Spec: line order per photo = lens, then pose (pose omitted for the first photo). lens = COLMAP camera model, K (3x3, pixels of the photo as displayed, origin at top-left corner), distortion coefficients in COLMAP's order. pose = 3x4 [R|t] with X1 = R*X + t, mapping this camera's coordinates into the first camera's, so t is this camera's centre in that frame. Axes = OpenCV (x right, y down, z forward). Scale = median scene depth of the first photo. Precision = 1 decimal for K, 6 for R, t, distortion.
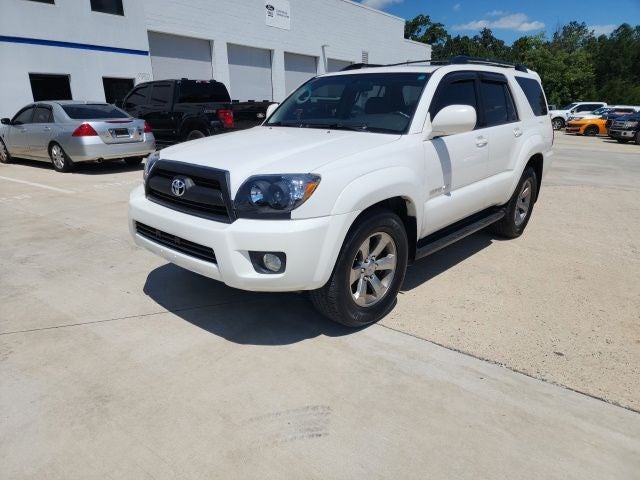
lens RADIAL K [[429.1, 0, 319.2], [0, 429.1, 237.6], [0, 0, 1]] dist [0.070015, -0.062590]
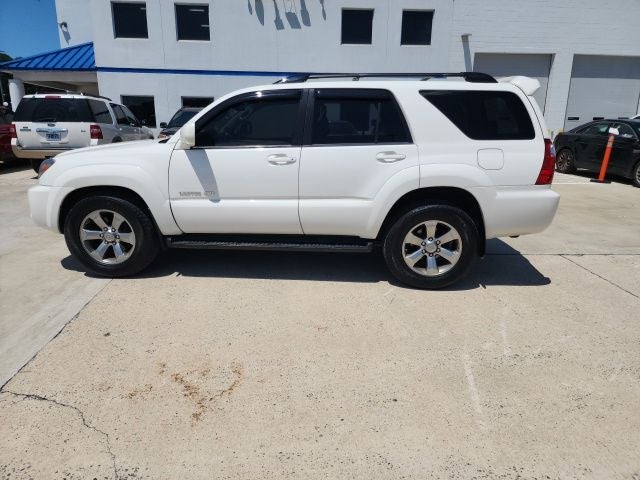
lens RADIAL K [[429.1, 0, 314.1], [0, 429.1, 238.1], [0, 0, 1]] dist [0.070015, -0.062590]
pose [[0.635298, 0.206778, -0.744069, 1.379307], [-0.236761, 0.969241, 0.067203, -0.150613], [0.735078, 0.133473, 0.664714, 0.493987]]
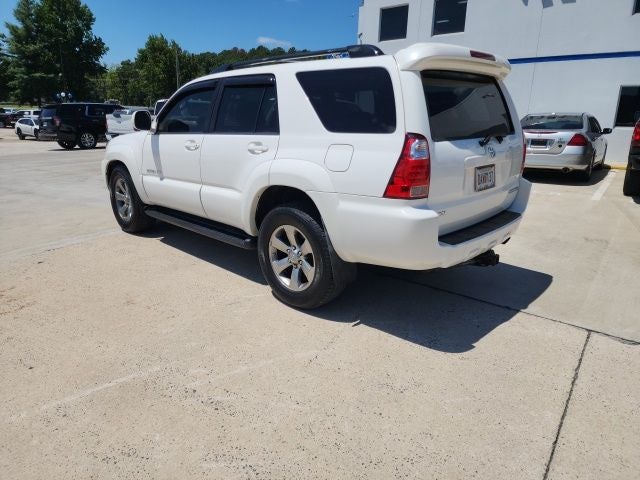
lens RADIAL K [[429.1, 0, 316.4], [0, 429.1, 229.7], [0, 0, 1]] dist [0.070015, -0.062590]
pose [[-0.030464, 0.253568, -0.966838, 1.656797], [-0.304590, 0.918926, 0.250599, -0.448802], [0.951996, 0.302124, 0.049240, 1.504324]]
